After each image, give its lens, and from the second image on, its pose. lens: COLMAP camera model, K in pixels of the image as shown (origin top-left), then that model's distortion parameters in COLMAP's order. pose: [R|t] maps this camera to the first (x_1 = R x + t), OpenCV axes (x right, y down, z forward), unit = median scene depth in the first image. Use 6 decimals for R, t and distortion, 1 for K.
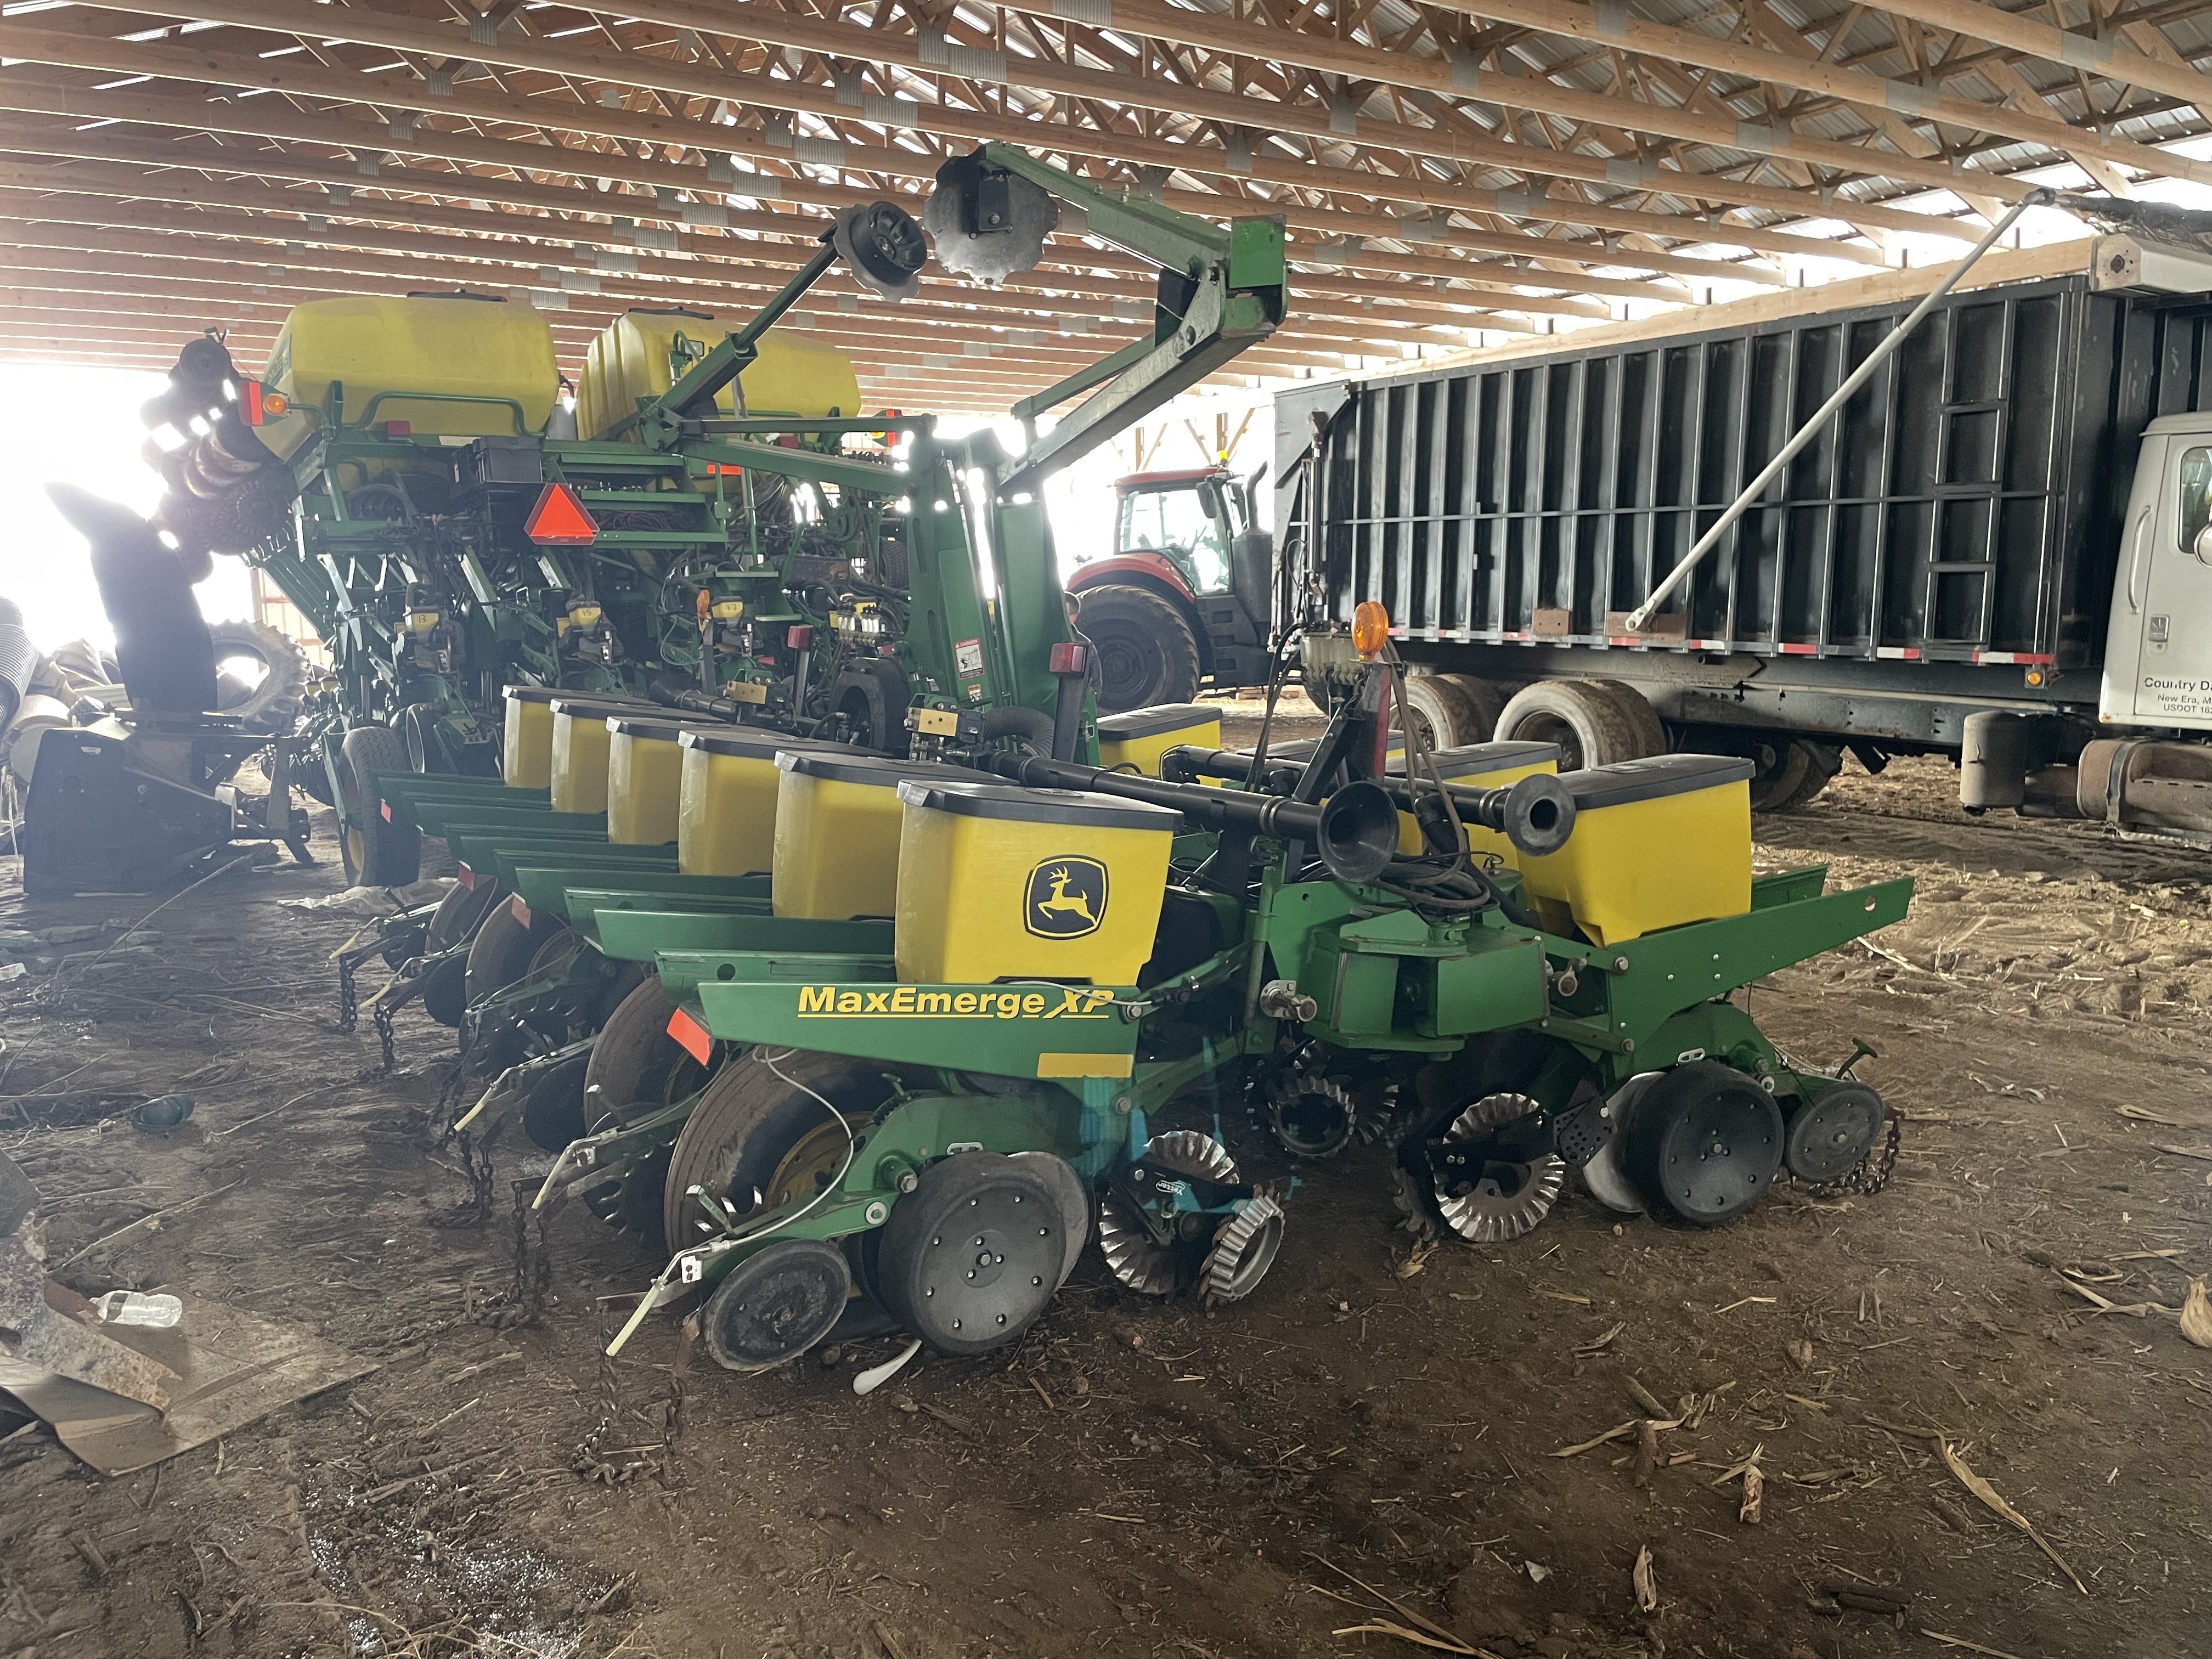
lens RADIAL K [[1712.1, 0, 1114.1], [0, 1712.1, 793.2], [0, 0, 1]] dist [0.104085, -0.143659]
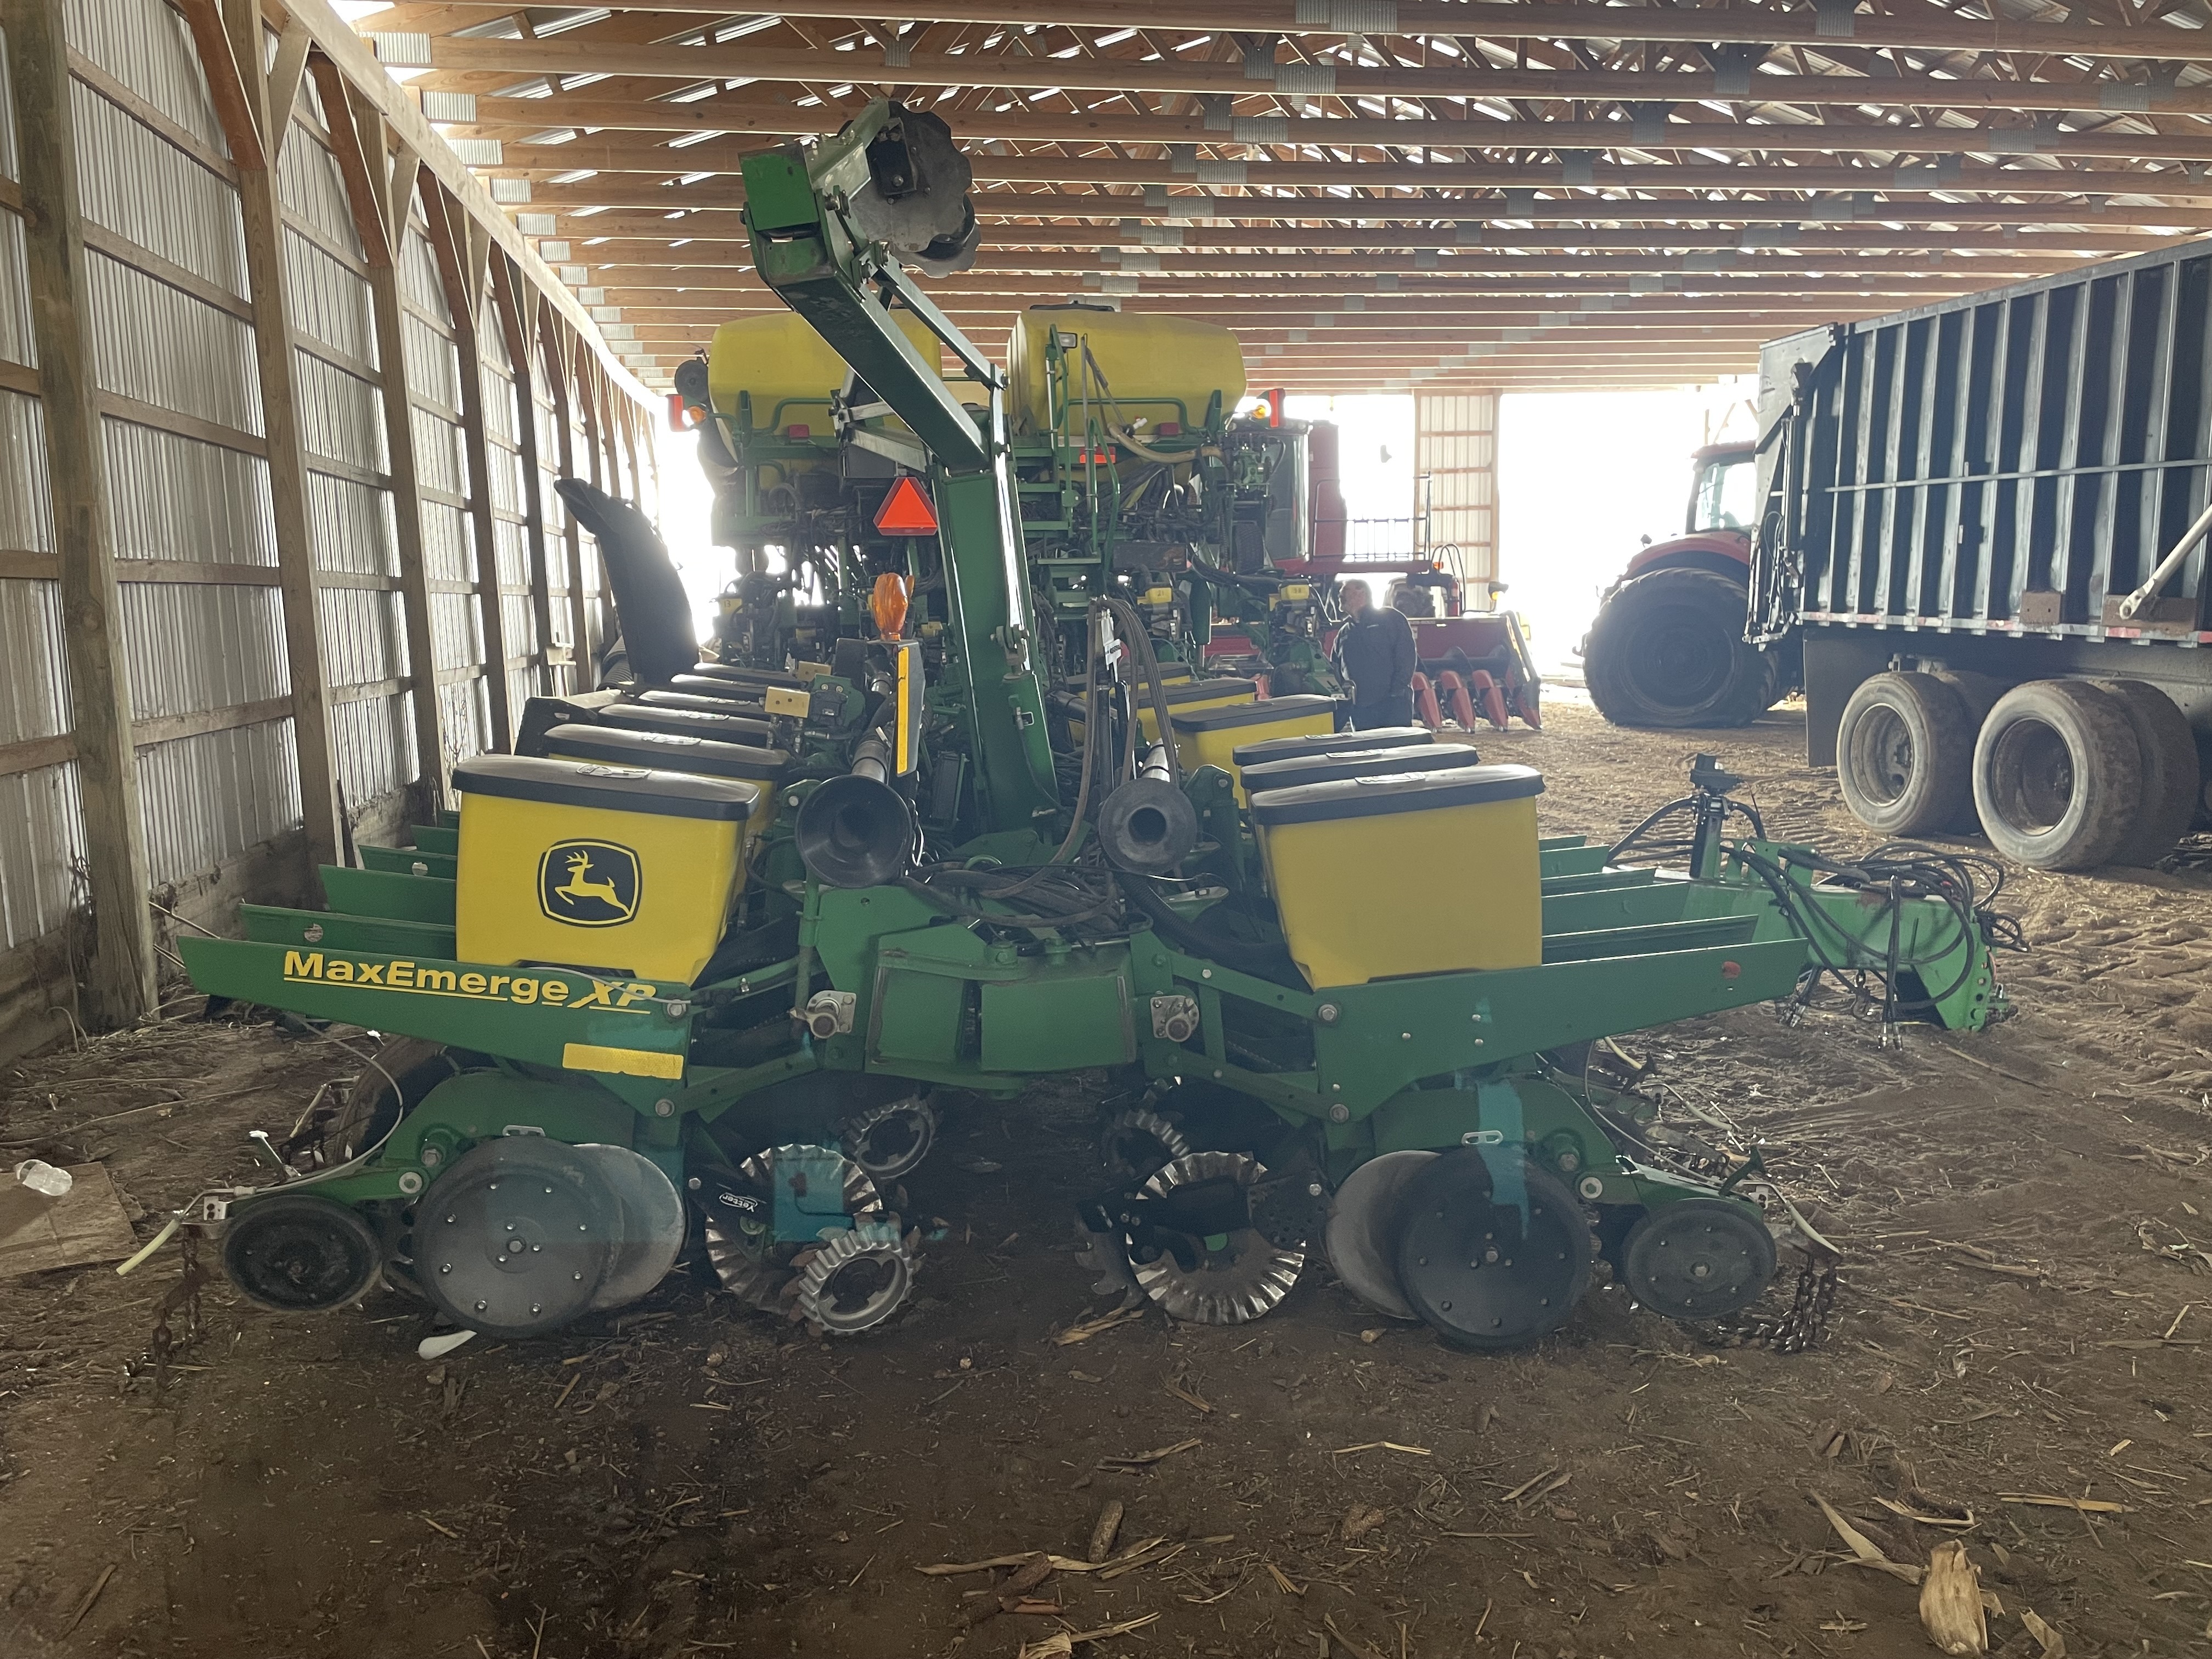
lens RADIAL K [[1708.9, 0, 1111.9], [0, 1708.9, 806.3], [0, 0, 1]] dist [0.098770, -0.145298]
pose [[0.906968, 0.050008, -0.418221, 0.226319], [-0.044677, 0.998747, 0.022535, -0.005929], [0.418824, -0.001754, 0.908066, 0.089133]]
